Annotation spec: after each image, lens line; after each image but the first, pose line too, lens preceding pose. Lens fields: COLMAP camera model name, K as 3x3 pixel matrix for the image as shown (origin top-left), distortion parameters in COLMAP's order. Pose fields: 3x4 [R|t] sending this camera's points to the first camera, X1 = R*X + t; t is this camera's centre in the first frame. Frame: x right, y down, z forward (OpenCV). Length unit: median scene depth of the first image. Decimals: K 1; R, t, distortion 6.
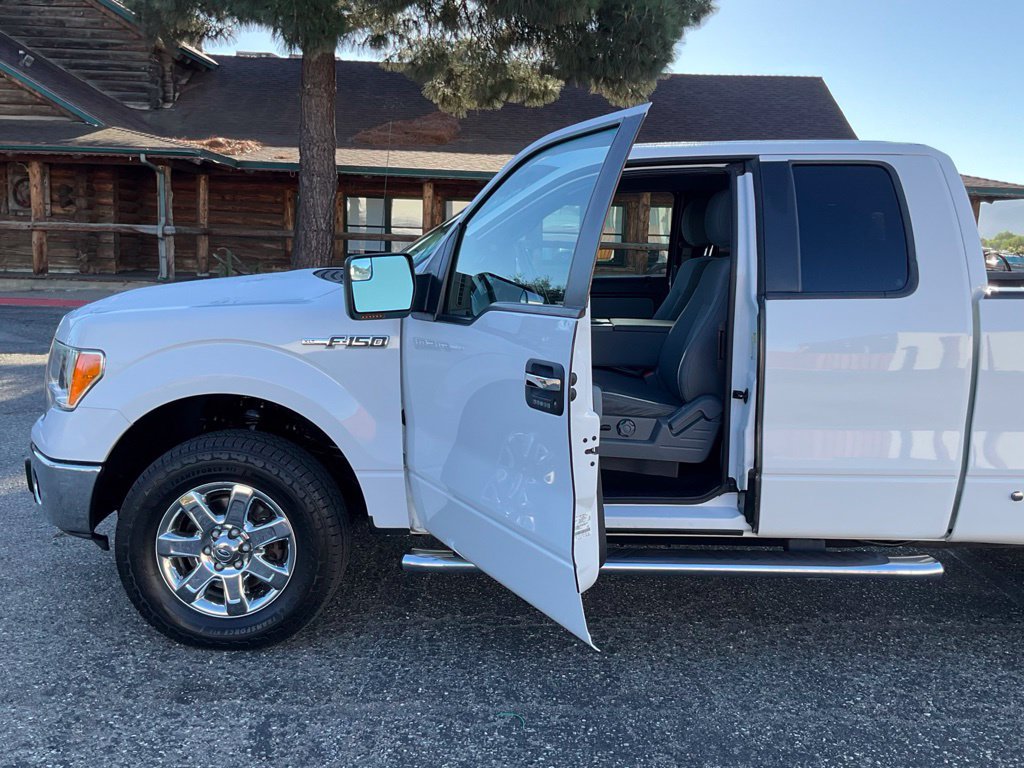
lens RADIAL K [[988.0, 0, 494.0], [0, 988.0, 364.4], [0, 0, 1]] dist [0.077714, -0.177379]
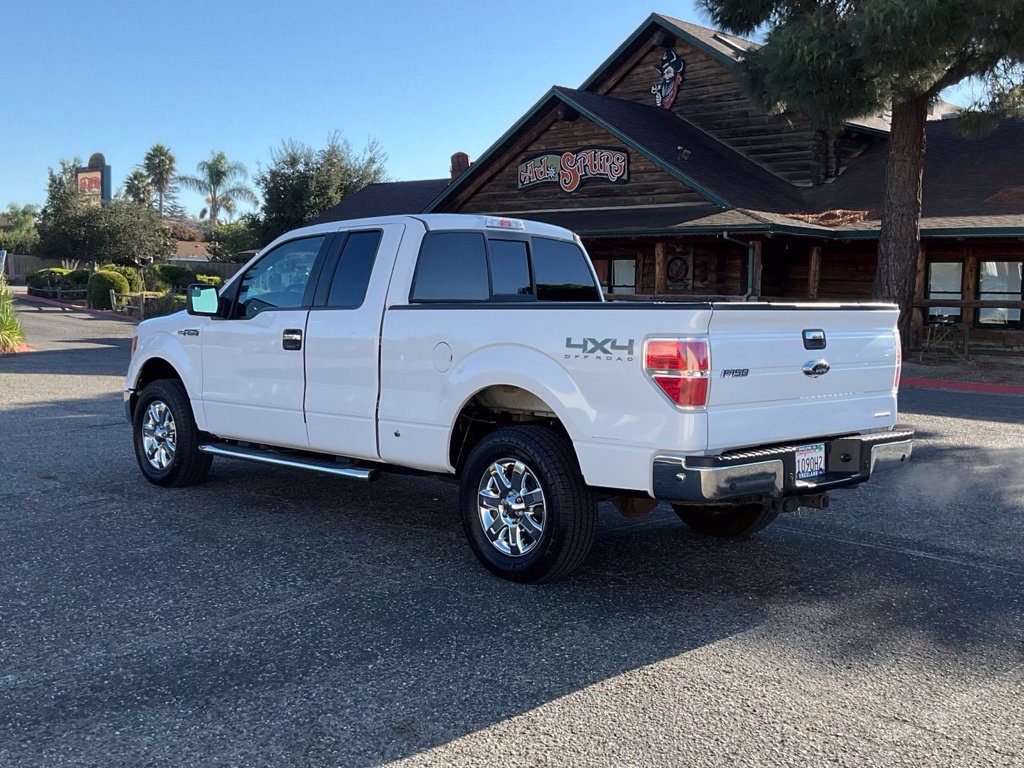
lens RADIAL K [[1116.4, 0, 537.0], [0, 1116.4, 387.3], [0, 0, 1]] dist [0.084384, -0.127580]
pose [[0.723981, 0.041817, -0.688552, 0.321508], [-0.087270, 0.995693, -0.031290, 0.016473], [0.684278, 0.082744, 0.724512, -0.027495]]
